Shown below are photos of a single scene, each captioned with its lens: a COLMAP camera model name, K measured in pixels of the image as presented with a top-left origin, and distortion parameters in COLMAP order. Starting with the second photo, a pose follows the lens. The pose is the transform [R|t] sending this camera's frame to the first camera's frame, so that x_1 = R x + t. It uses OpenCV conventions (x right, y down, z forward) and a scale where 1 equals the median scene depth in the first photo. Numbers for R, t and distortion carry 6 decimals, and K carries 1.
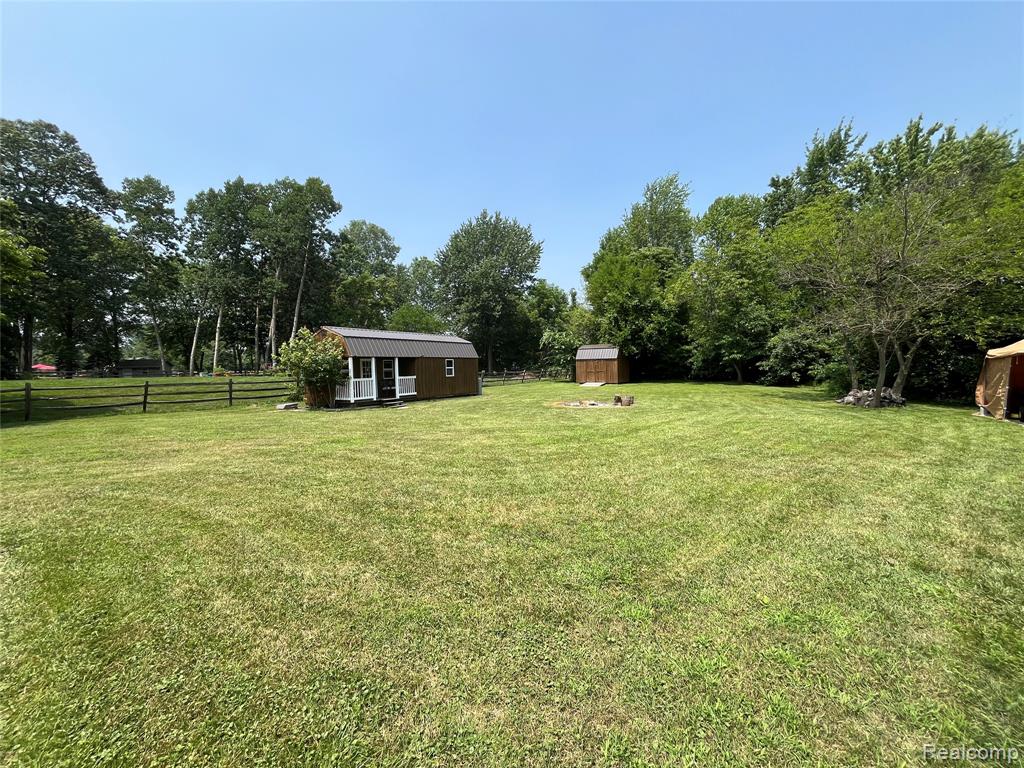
lens RADIAL K [[415.5, 0, 509.9], [0, 415.5, 386.5], [0, 0, 1]] dist [-0.005417, -0.000608]
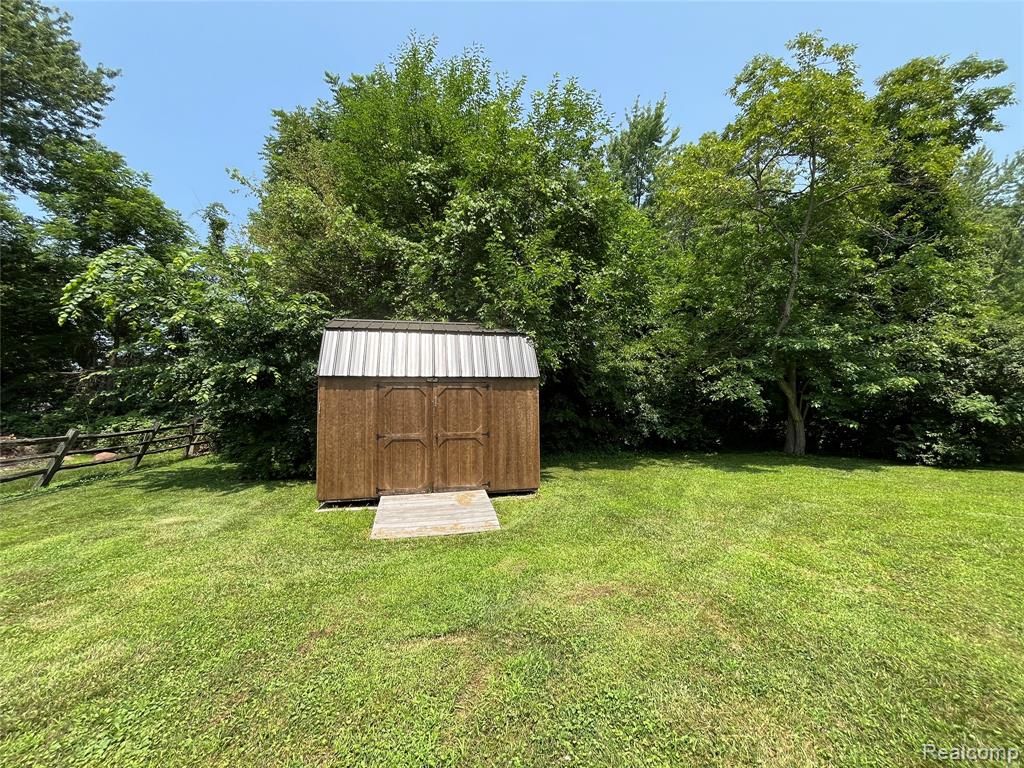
lens RADIAL K [[415.5, 0, 509.9], [0, 415.5, 386.5], [0, 0, 1]] dist [-0.005417, -0.000608]
pose [[0.635792, 0.061745, 0.769387, 0.057045], [0.043955, 0.992281, -0.115955, -0.029307], [-0.770608, 0.107542, 0.628170, 0.685564]]
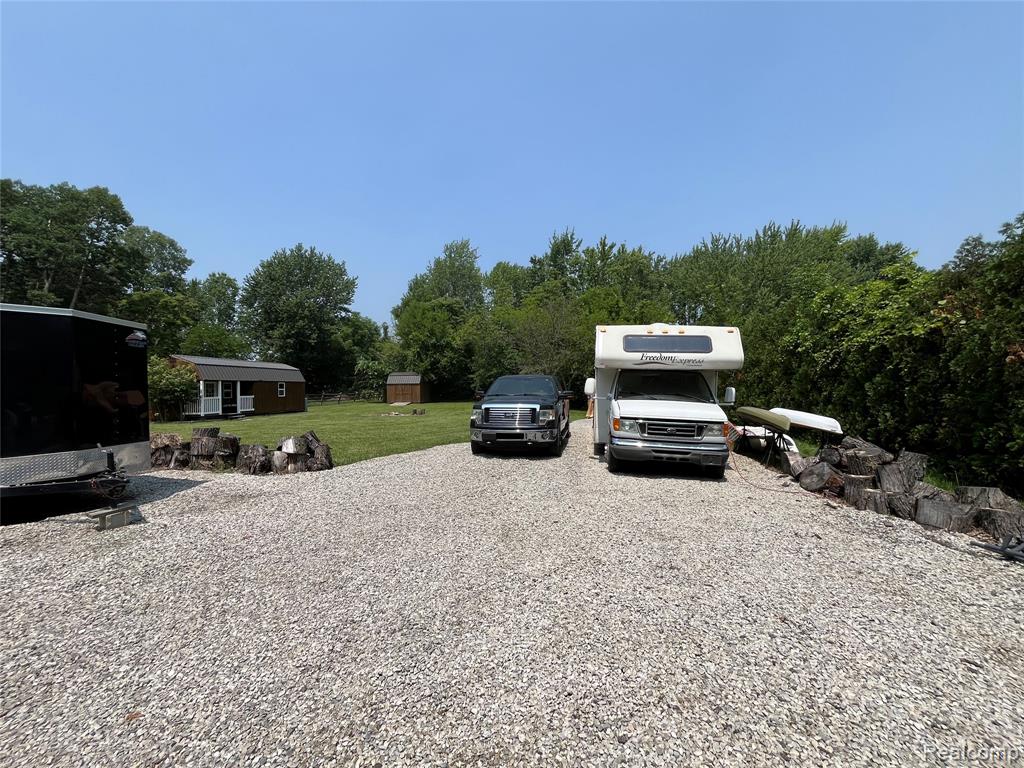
lens RADIAL K [[415.5, 0, 509.9], [0, 415.5, 386.5], [0, 0, 1]] dist [-0.005417, -0.000608]
pose [[0.904263, 0.009033, 0.426881, -0.030205], [0.016117, 0.998342, -0.055266, 0.013631], [-0.426672, 0.056855, 0.902618, -0.222190]]
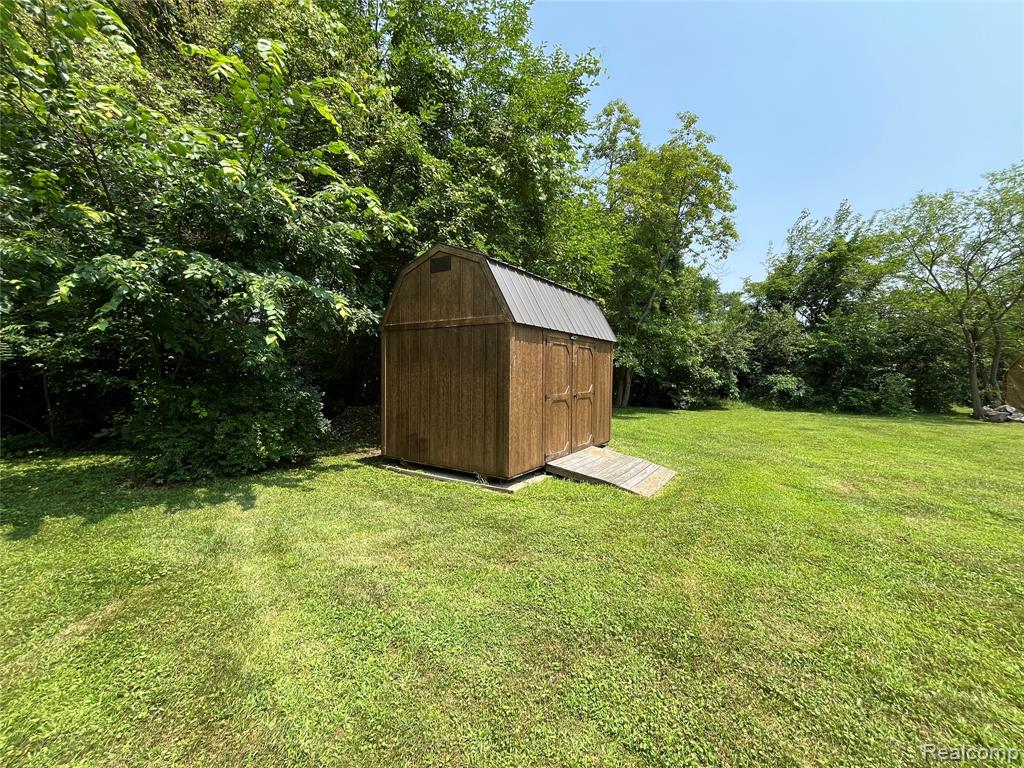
lens RADIAL K [[415.5, 0, 509.9], [0, 415.5, 386.5], [0, 0, 1]] dist [-0.005417, -0.000608]
pose [[-0.060084, -0.015041, 0.998080, 0.001798], [0.044784, 0.998839, 0.017748, -0.038607], [-0.997188, 0.045764, -0.059341, 0.861532]]
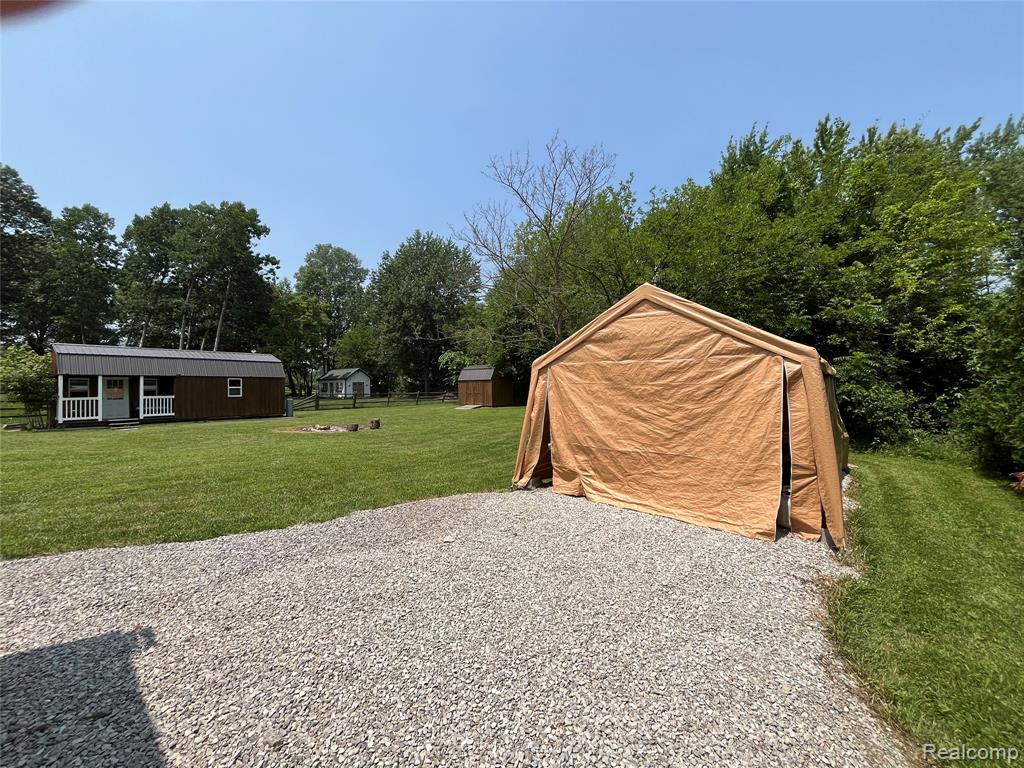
lens RADIAL K [[415.5, 0, 509.9], [0, 415.5, 386.5], [0, 0, 1]] dist [-0.005417, -0.000608]
pose [[0.997313, 0.007069, -0.072910, 0.291830], [-0.010886, 0.998584, -0.052078, -0.002678], [0.072439, 0.052732, 0.995978, 0.055745]]
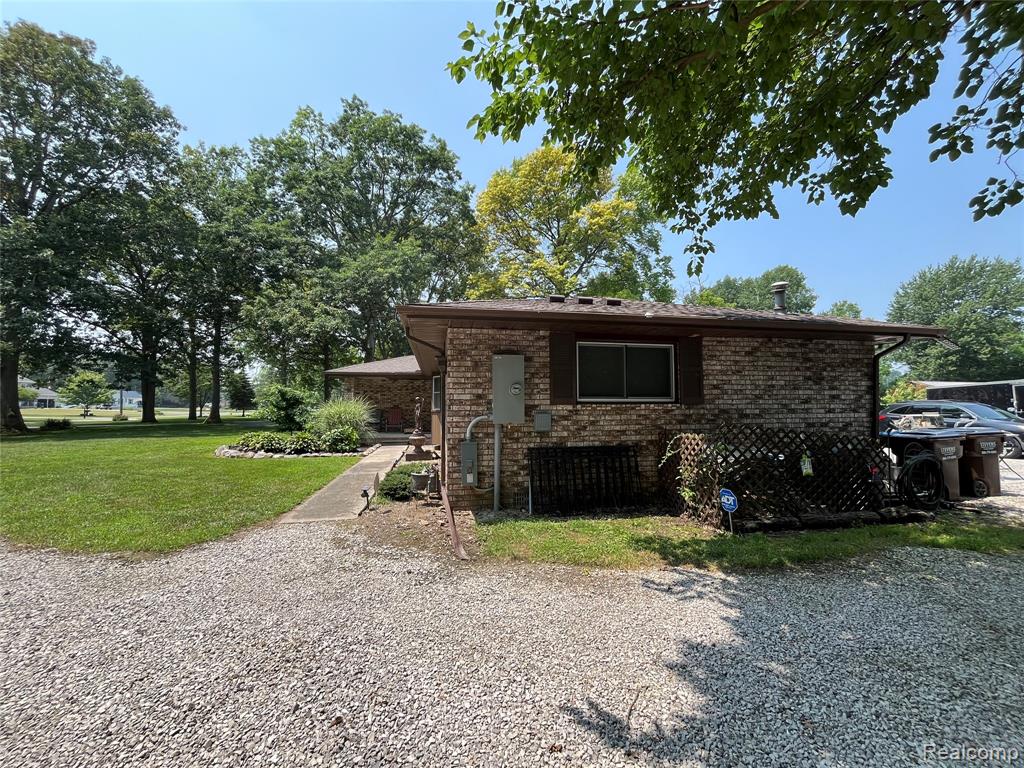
lens RADIAL K [[416.4, 0, 517.4], [0, 416.4, 381.1], [0, 0, 1]] dist [-0.001563, -0.000370]
pose [[0.735079, -0.020486, -0.677672, -0.206274], [-0.051254, 0.995004, -0.085675, 0.034894], [0.676042, 0.097711, 0.730356, -0.568661]]
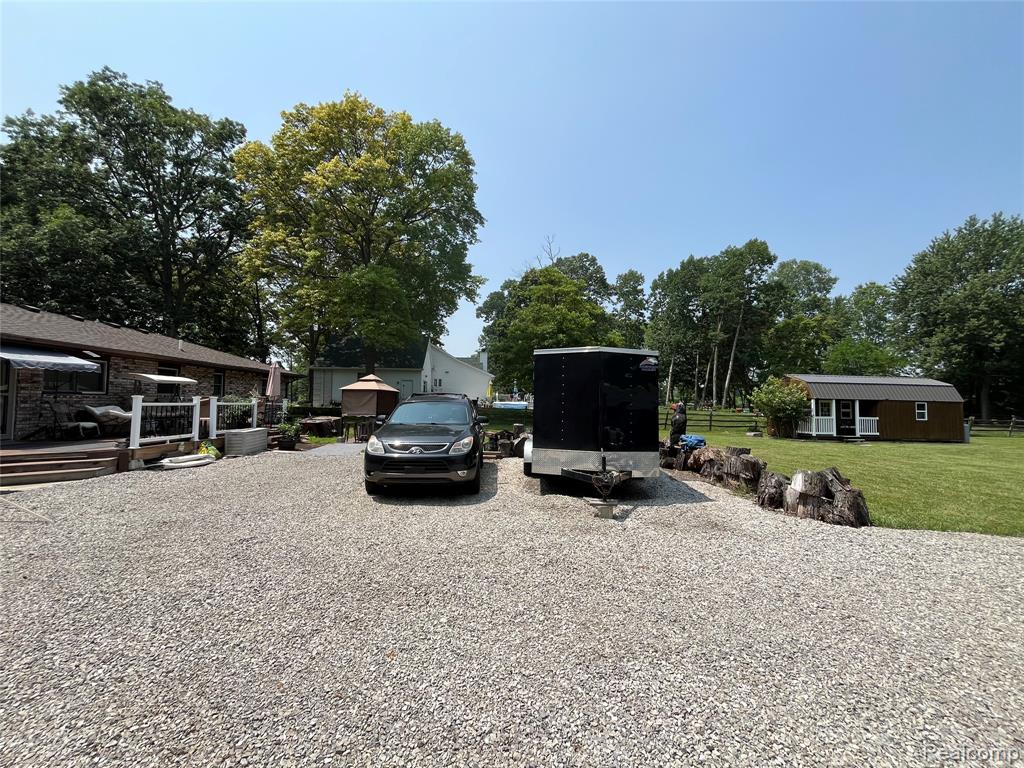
lens RADIAL K [[416.4, 0, 517.4], [0, 416.4, 381.1], [0, 0, 1]] dist [-0.001563, -0.000370]
pose [[0.626454, -0.011195, -0.779378, 0.012043], [-0.069390, 0.995126, -0.070069, 0.009948], [0.776363, 0.097975, 0.622624, -0.187677]]
